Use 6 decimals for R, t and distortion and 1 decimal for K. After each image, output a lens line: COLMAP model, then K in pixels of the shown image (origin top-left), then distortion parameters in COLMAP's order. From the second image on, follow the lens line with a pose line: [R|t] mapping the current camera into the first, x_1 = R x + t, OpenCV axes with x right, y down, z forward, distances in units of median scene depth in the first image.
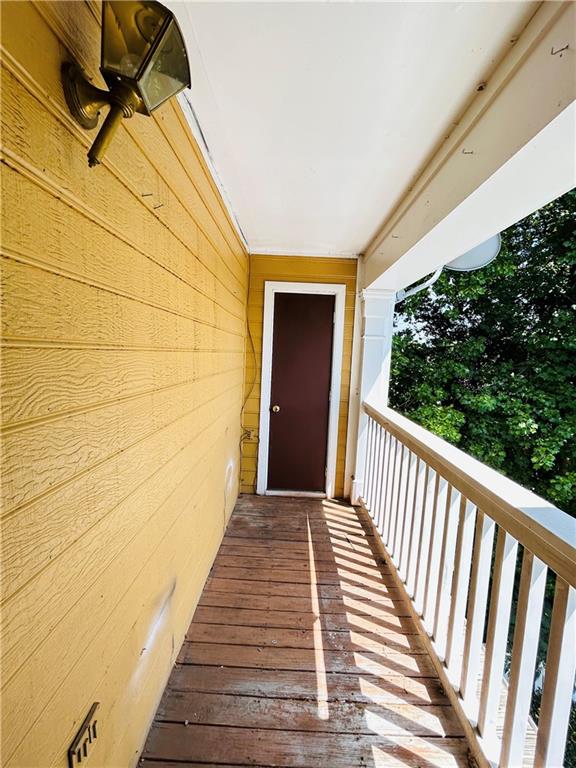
lens RADIAL K [[355.6, 0, 286.7], [0, 355.6, 385.6], [0, 0, 1]] dist [-0.000301, 0.000016]
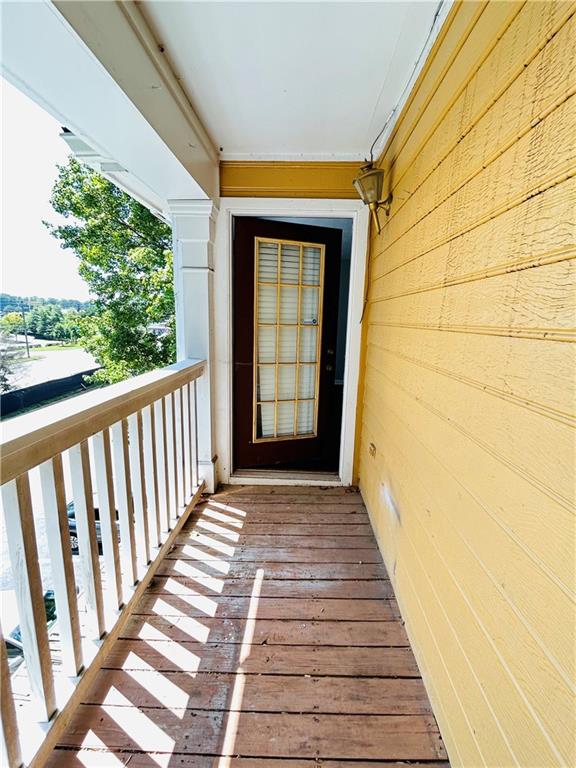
lens RADIAL K [[355.6, 0, 289.2], [0, 355.6, 386.0], [0, 0, 1]] dist [-0.000301, 0.000016]
pose [[-0.997573, -0.068918, 0.009895, 0.027176], [-0.063829, 0.962016, 0.265427, -0.070698], [-0.027812, 0.264152, -0.964080, 1.693456]]
